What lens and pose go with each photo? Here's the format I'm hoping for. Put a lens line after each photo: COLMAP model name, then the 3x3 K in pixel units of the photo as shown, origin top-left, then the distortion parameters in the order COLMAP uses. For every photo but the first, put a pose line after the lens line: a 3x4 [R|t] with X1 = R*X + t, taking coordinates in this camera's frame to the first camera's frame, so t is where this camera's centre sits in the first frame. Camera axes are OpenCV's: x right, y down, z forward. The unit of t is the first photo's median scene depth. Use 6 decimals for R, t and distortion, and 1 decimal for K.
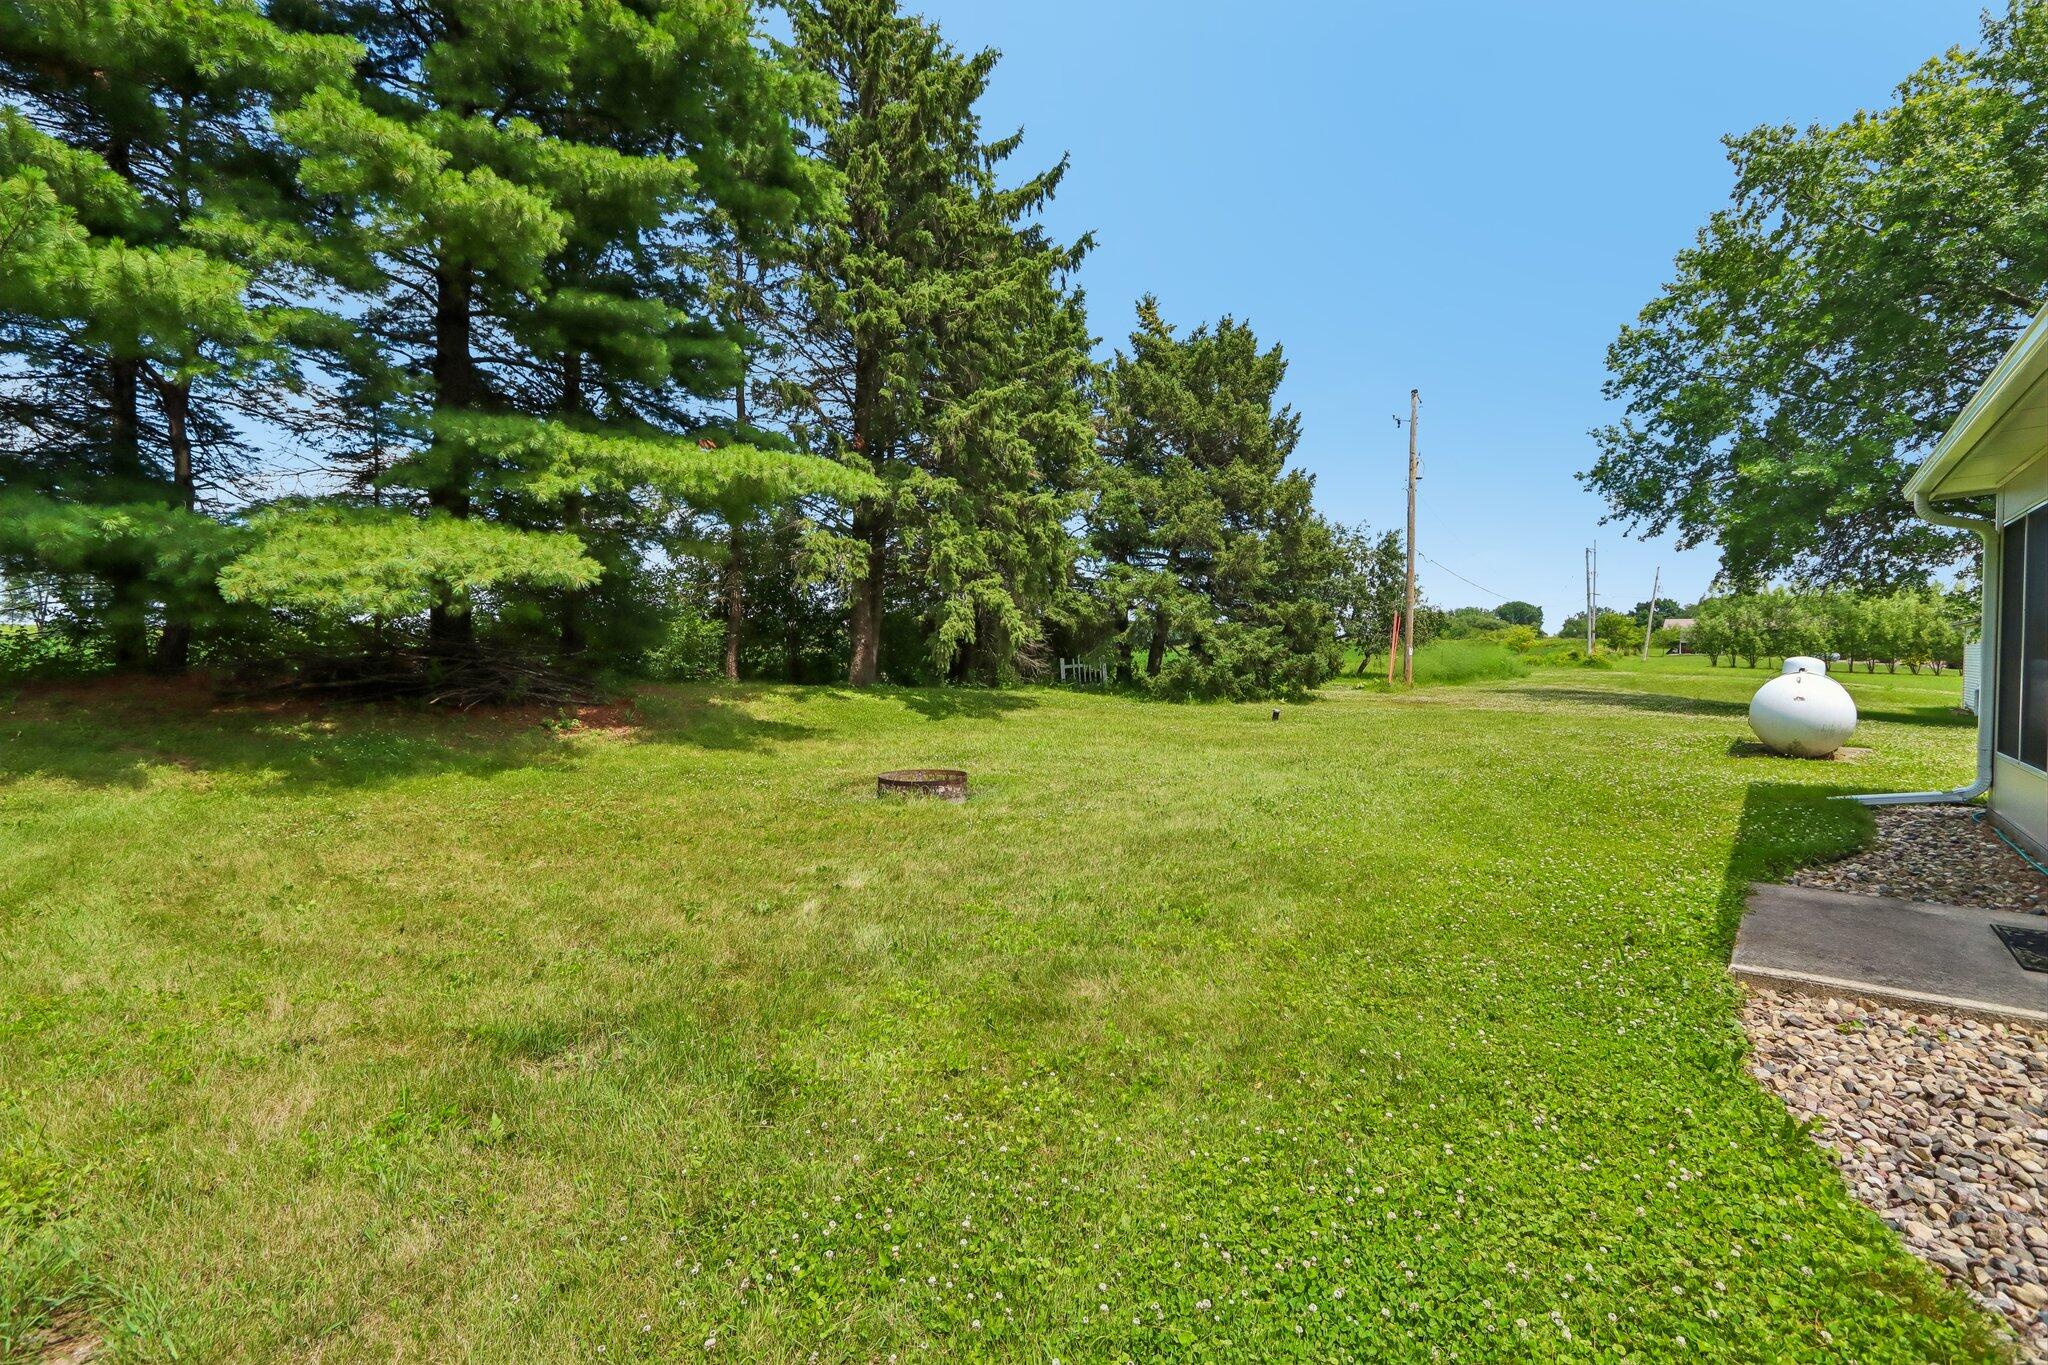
lens RADIAL K [[939.1, 0, 1024.0], [0, 939.1, 682.5], [0, 0, 1]] dist [-0.016228, 0.004287]
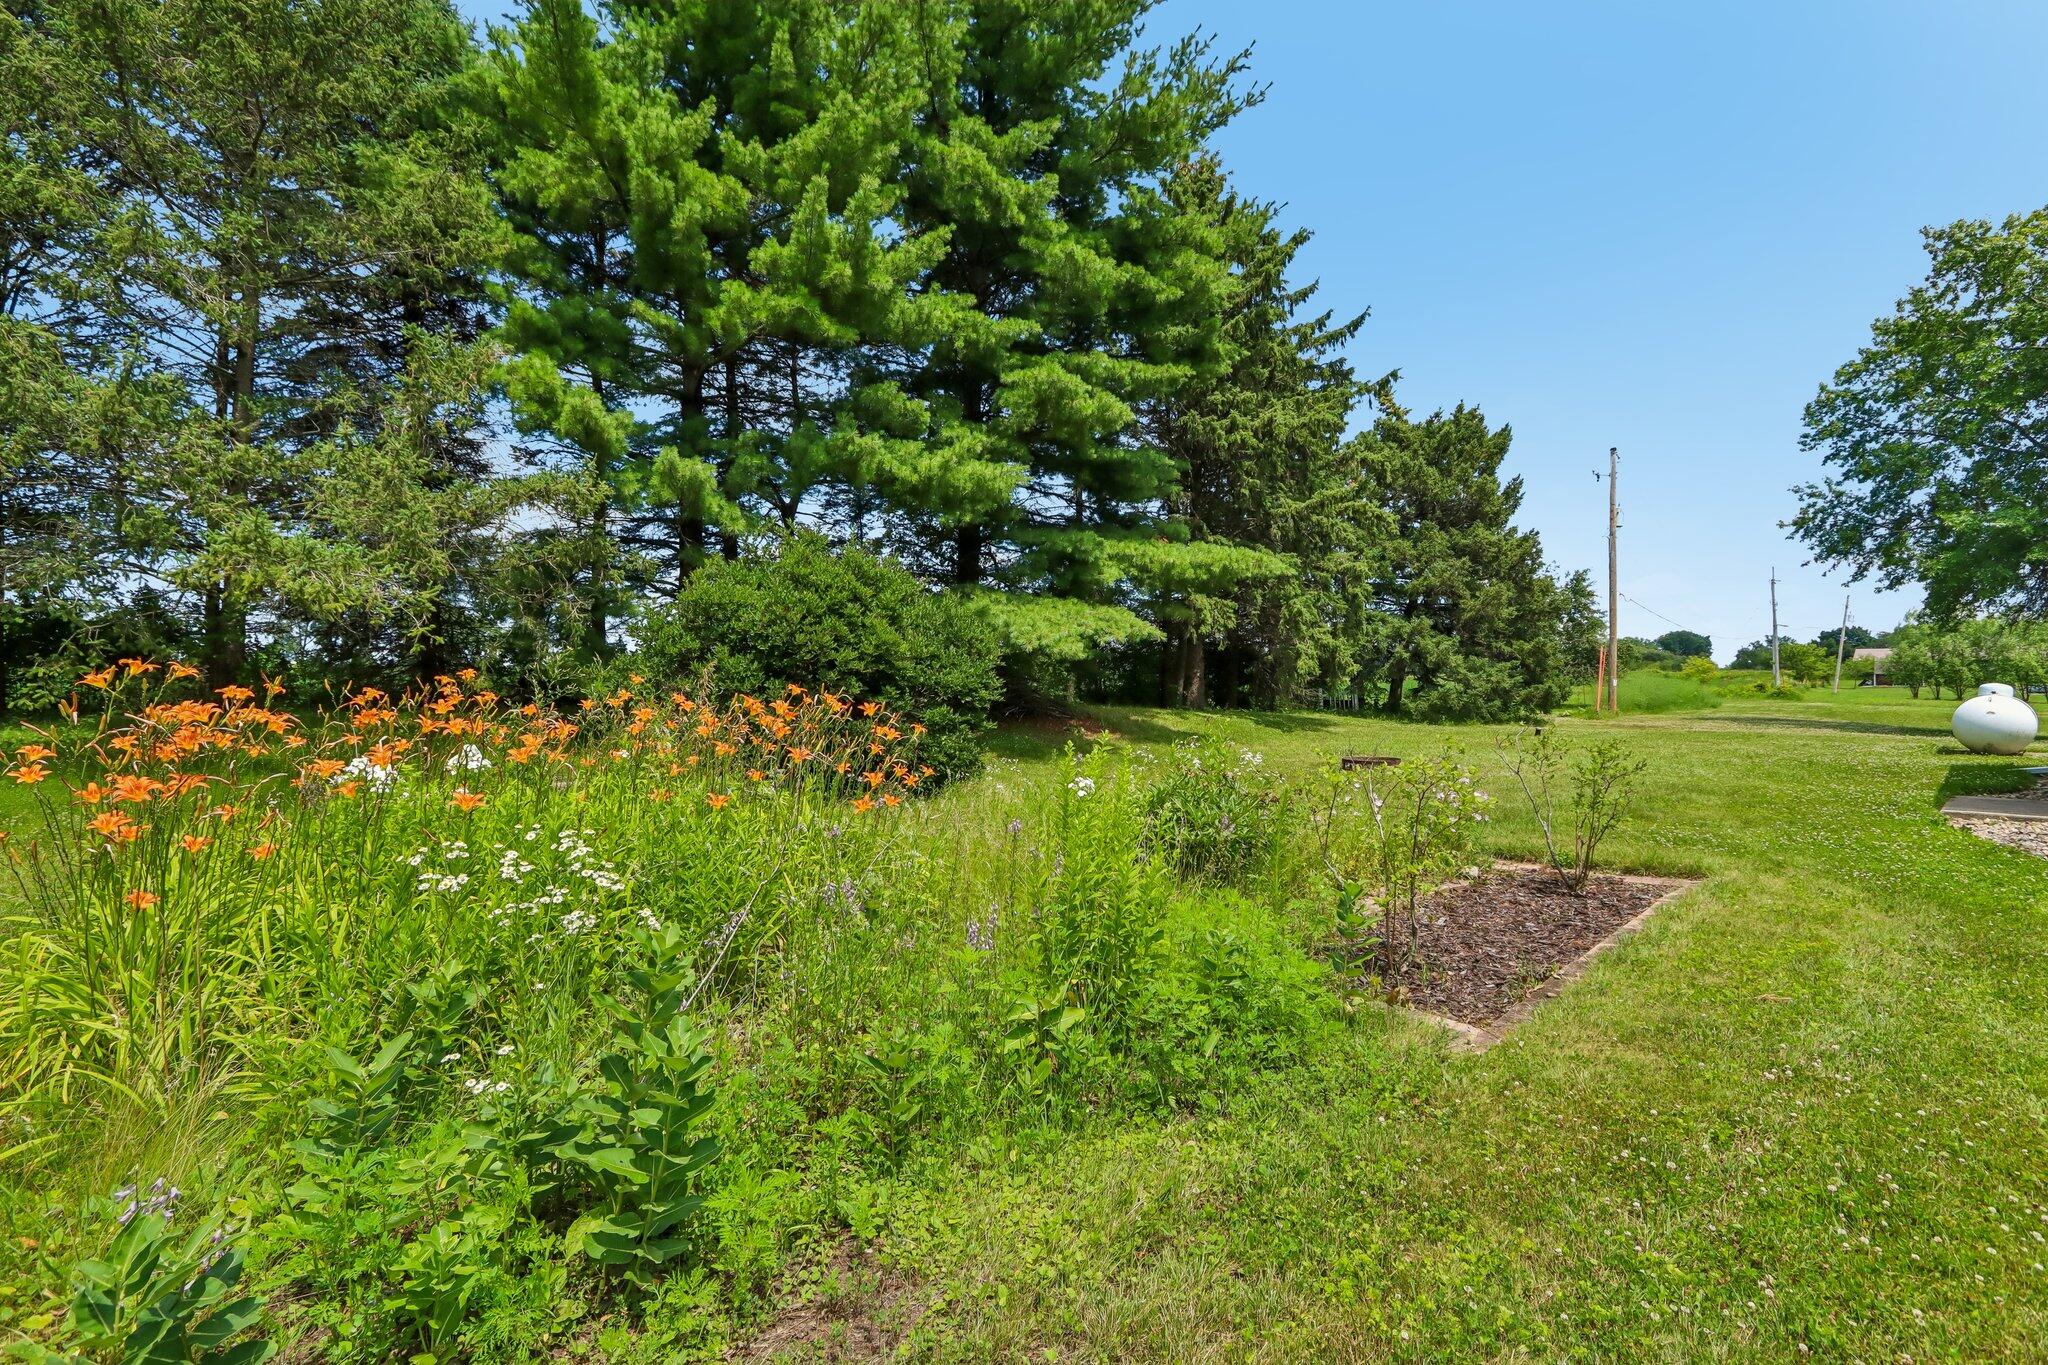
lens RADIAL K [[939.1, 0, 1024.0], [0, 939.1, 682.5], [0, 0, 1]] dist [-0.016228, 0.004287]
pose [[0.991972, -0.000939, -0.126456, -0.172287], [-0.003481, 0.999391, -0.034726, 0.009496], [0.126412, 0.034887, 0.991364, -0.225369]]
